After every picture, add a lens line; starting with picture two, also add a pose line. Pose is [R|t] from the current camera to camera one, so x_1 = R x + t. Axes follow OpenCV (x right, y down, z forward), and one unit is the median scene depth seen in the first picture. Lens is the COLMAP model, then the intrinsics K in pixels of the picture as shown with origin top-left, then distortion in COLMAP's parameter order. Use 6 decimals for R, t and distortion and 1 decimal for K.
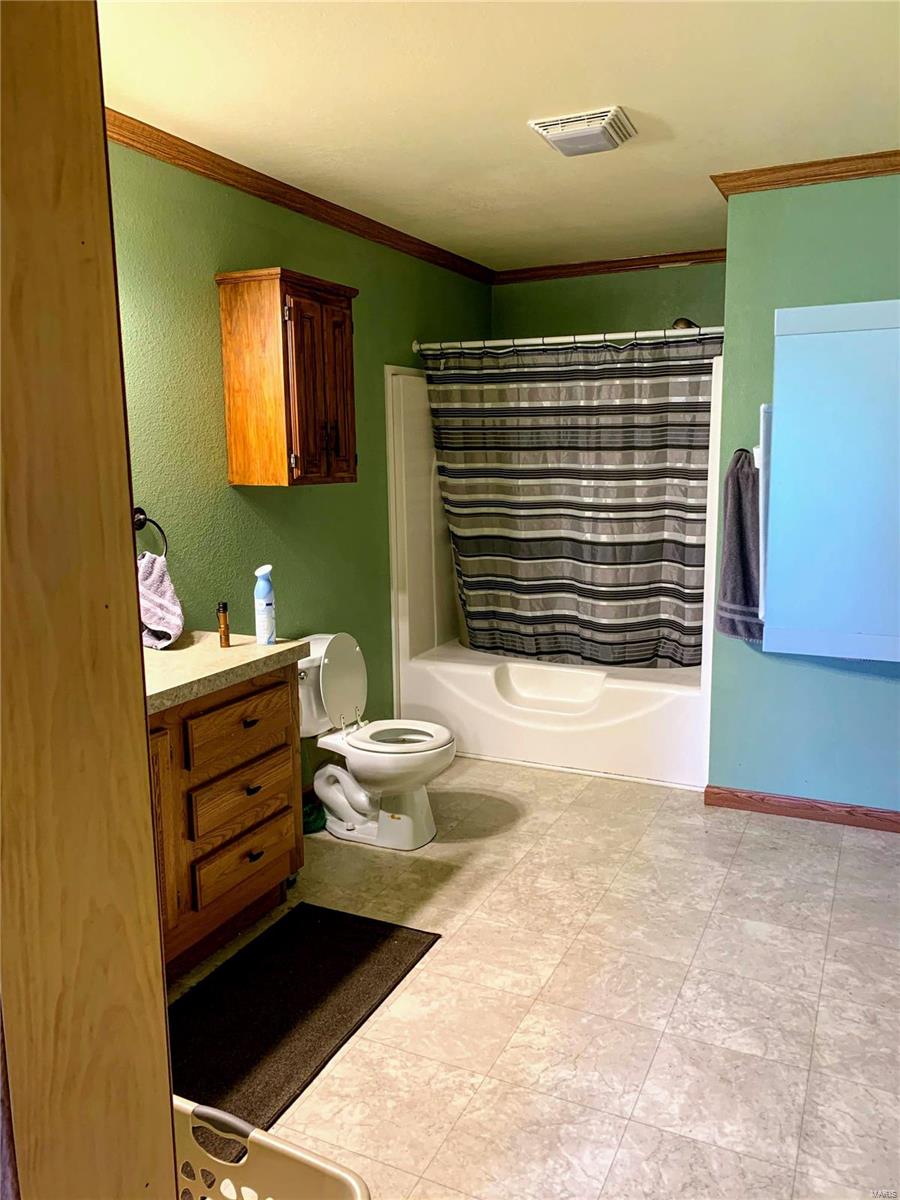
lens RADIAL K [[920.6, 0, 451.0], [0, 920.6, 598.6], [0, 0, 1]] dist [0.010373, 0.003092]
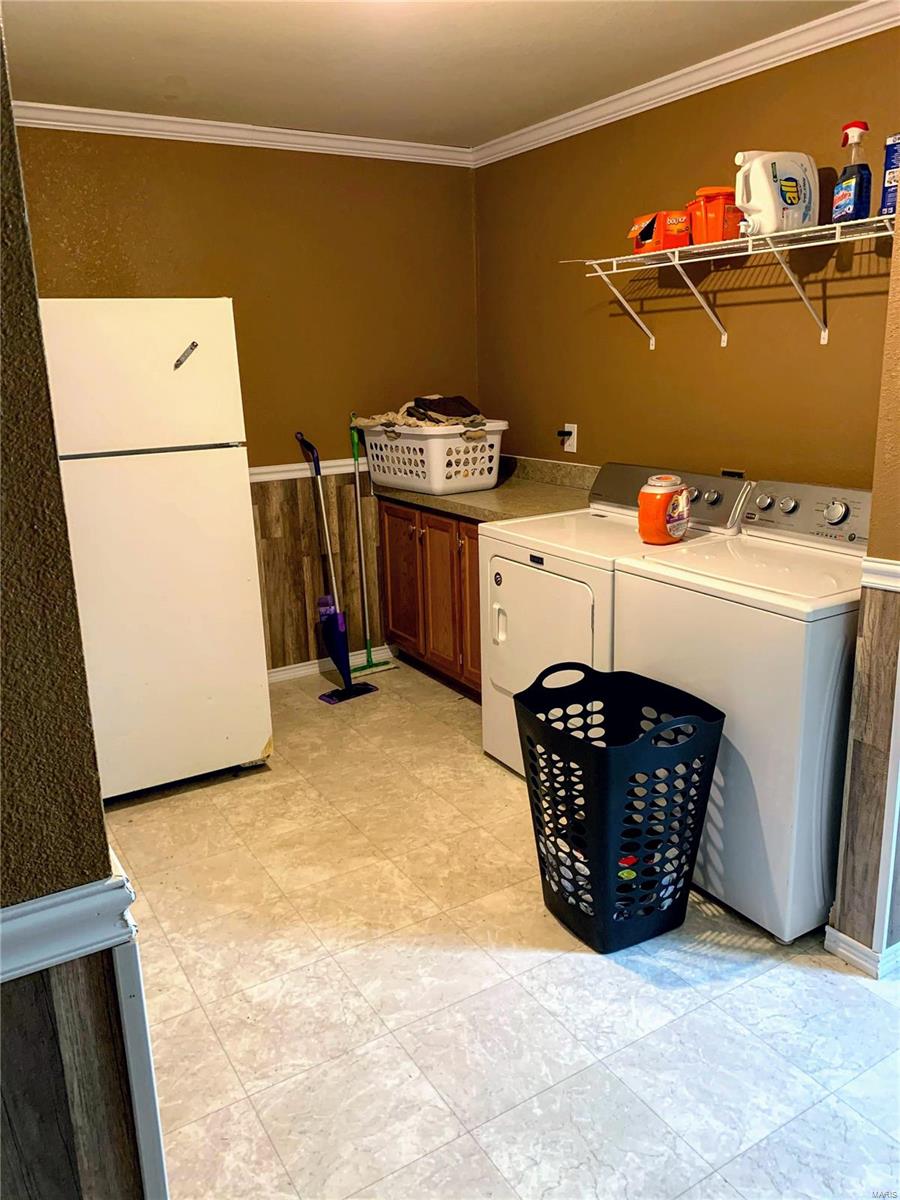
lens RADIAL K [[920.6, 0, 451.0], [0, 920.6, 598.3], [0, 0, 1]] dist [0.010373, 0.003092]
pose [[0.541406, -0.230552, 0.808533, -0.326825], [0.159874, 0.972352, 0.170211, -0.094106], [-0.825421, 0.037110, 0.563297, 0.431748]]
